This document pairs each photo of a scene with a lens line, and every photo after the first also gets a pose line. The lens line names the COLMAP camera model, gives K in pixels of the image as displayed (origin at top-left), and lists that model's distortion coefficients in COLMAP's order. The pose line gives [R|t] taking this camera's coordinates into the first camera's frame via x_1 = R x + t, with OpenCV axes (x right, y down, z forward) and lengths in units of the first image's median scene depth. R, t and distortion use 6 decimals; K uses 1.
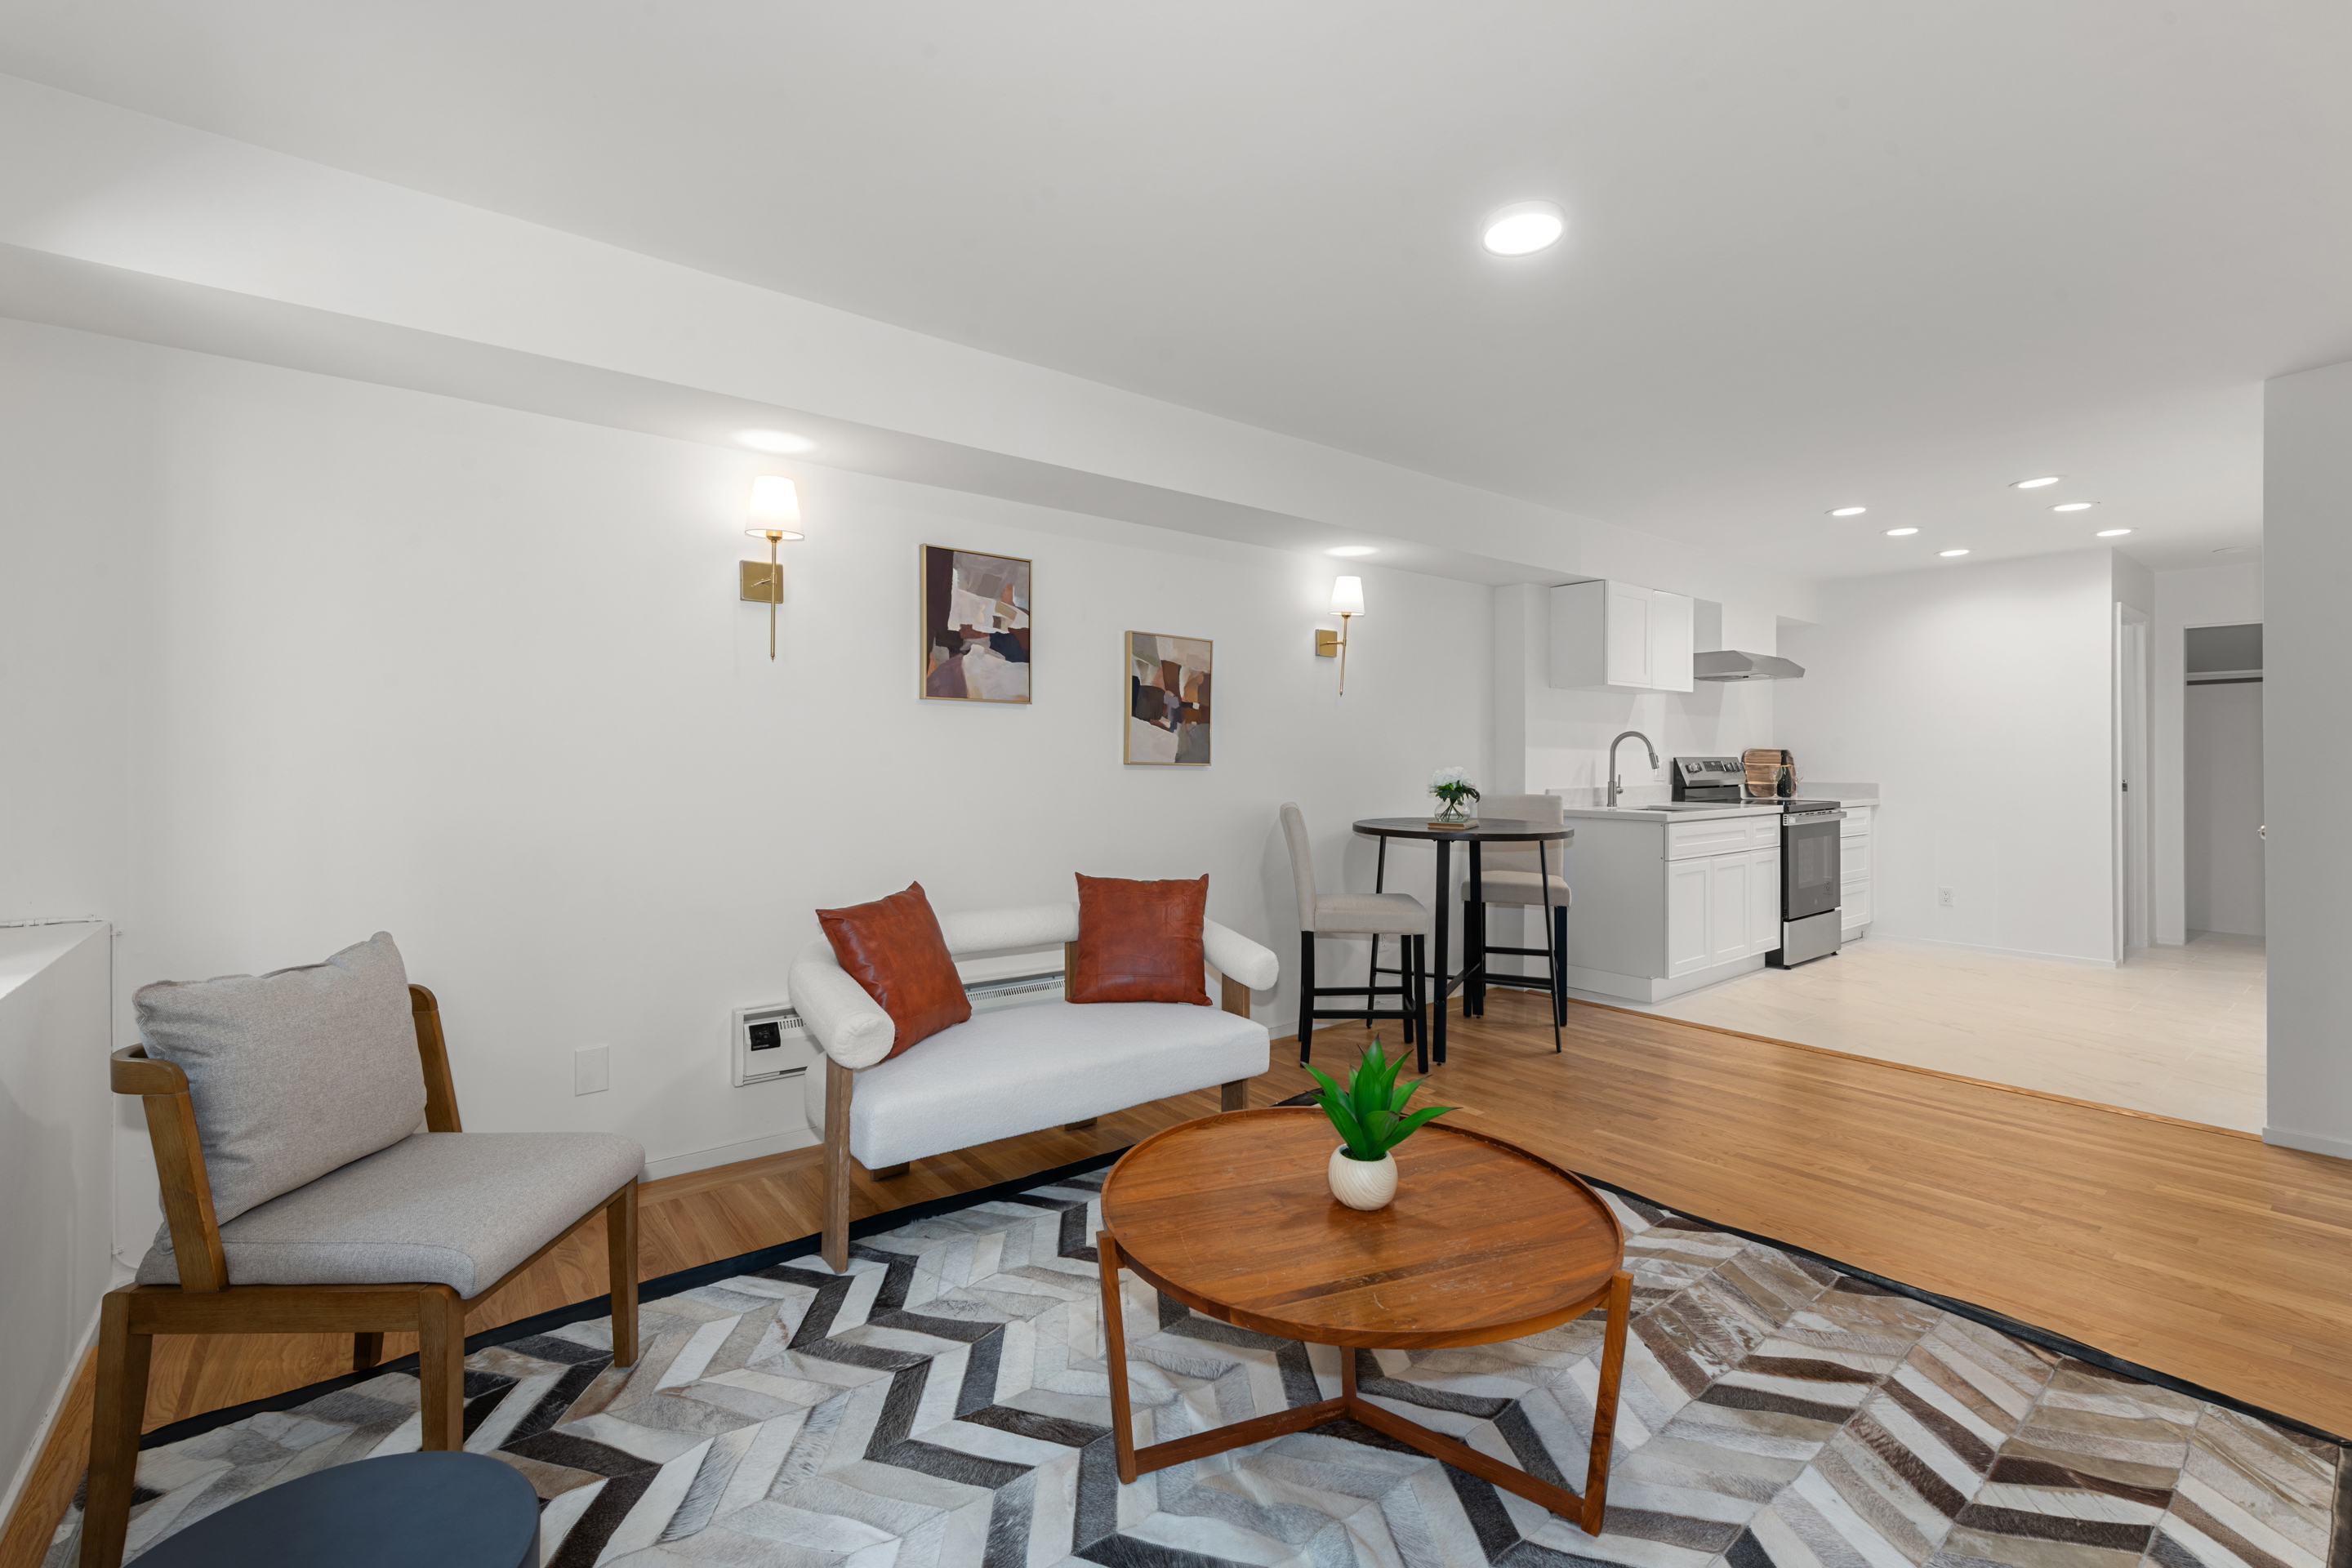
lens RADIAL K [[1017.2, 0, 1169.5], [0, 1017.2, 760.2], [0, 0, 1]] dist [0.001320, -0.001049]
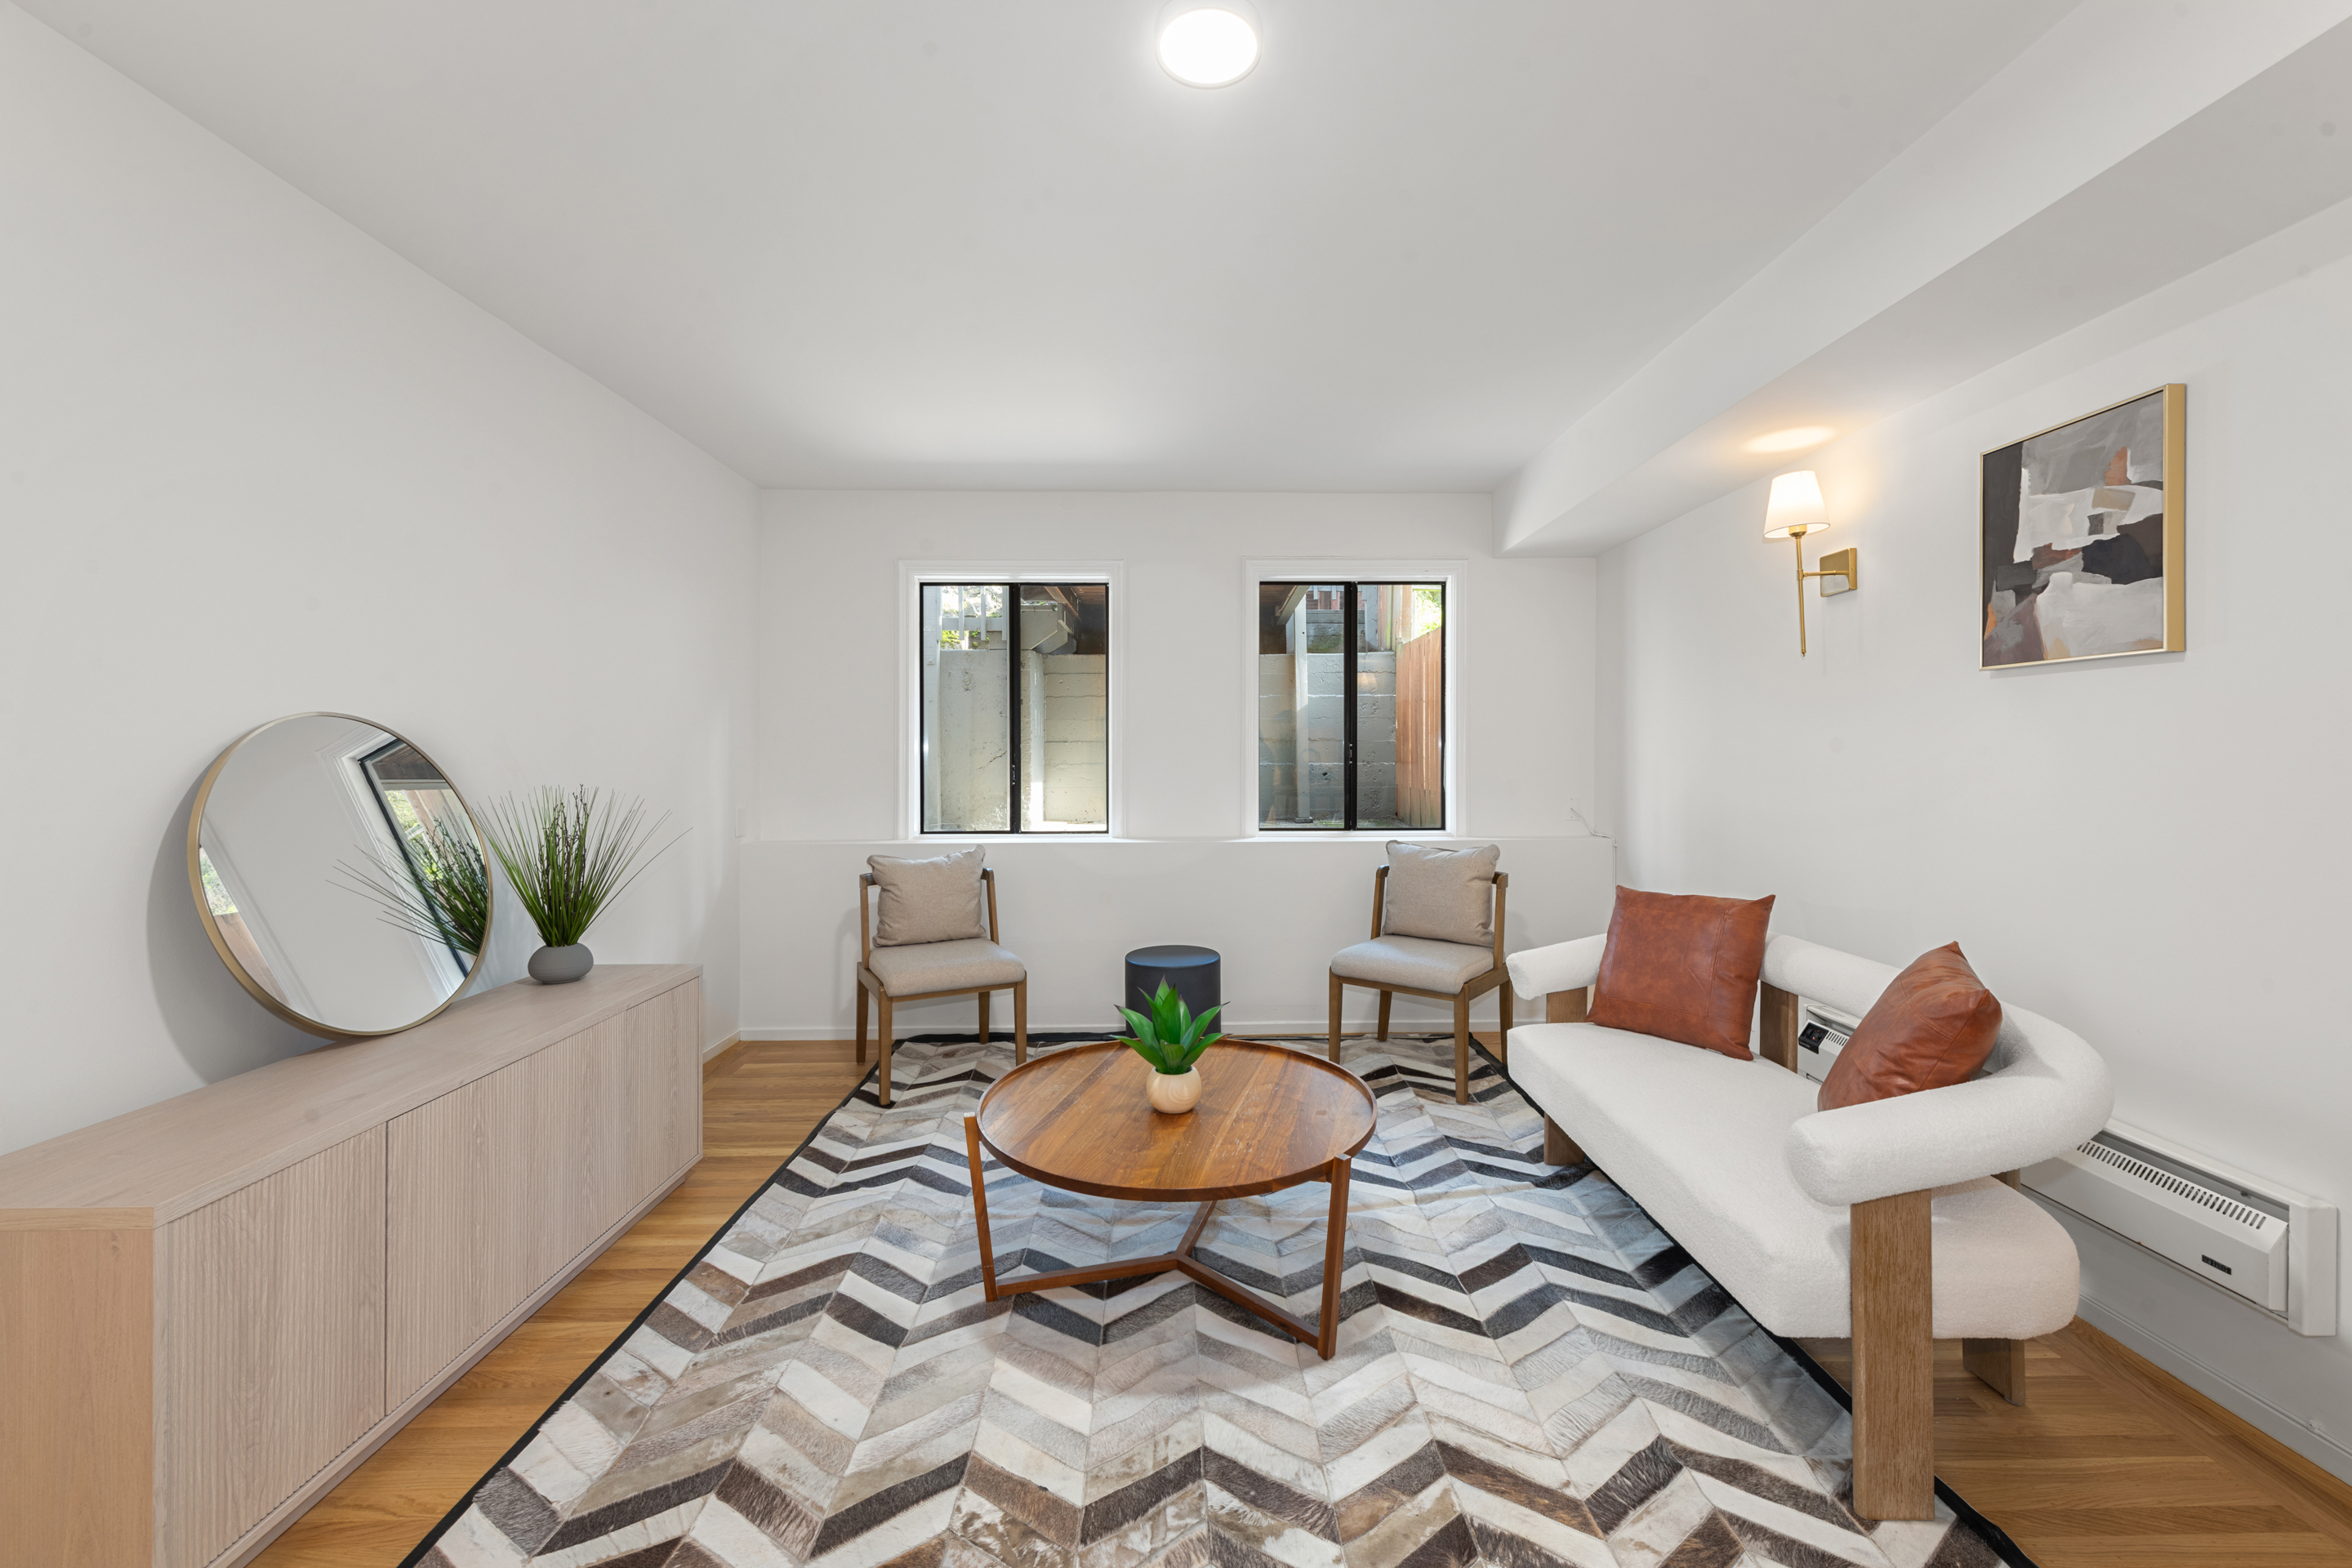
lens RADIAL K [[933.9, 0, 1226.6], [0, 933.9, 765.9], [0, 0, 1]] dist [0.015560, 0.000056]
pose [[-0.569812, 0.008628, -0.821730, 0.363850], [0.007101, 0.999959, 0.005576, -0.000368], [0.821745, -0.002658, -0.569850, 0.564308]]
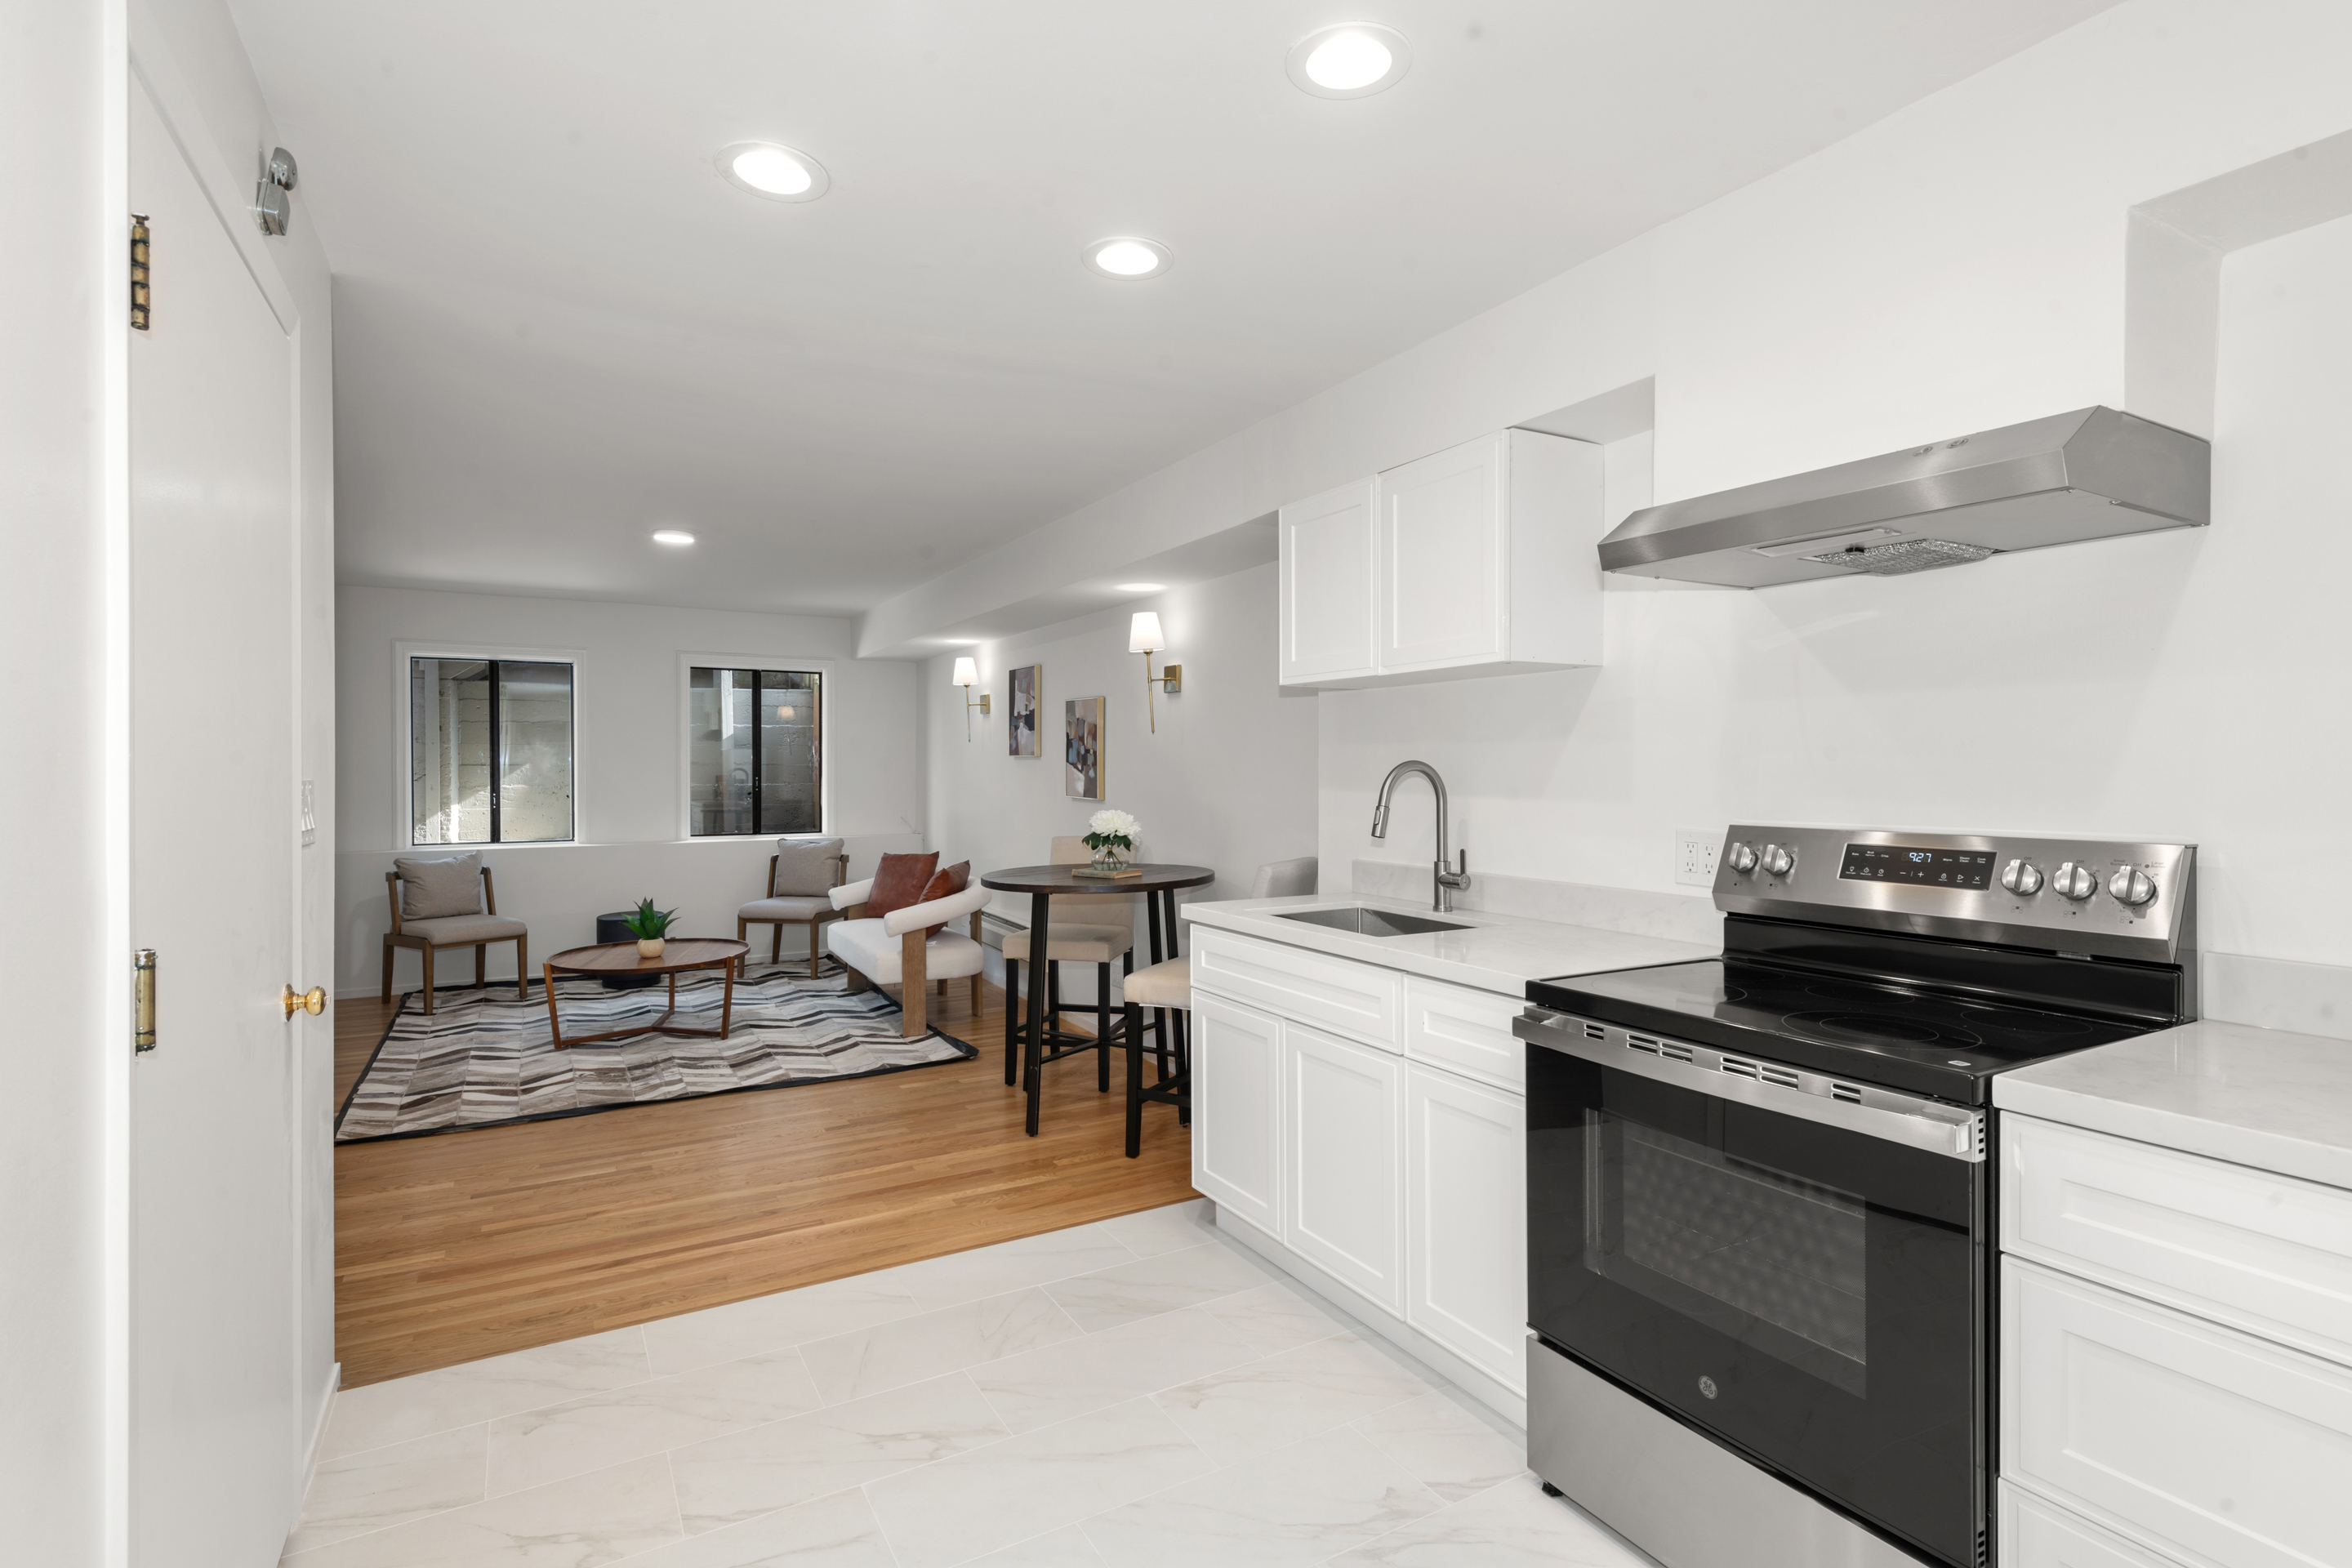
lens RADIAL K [[1150.6, 0, 1189.1], [0, 1150.6, 765.2], [0, 0, 1]] dist [0.004785, 0.000136]
pose [[-0.152962, 0.001594, -0.988231, 1.023076], [0.006008, 0.999982, 0.000683, -0.027013], [0.988214, -0.005832, -0.152968, 0.970701]]
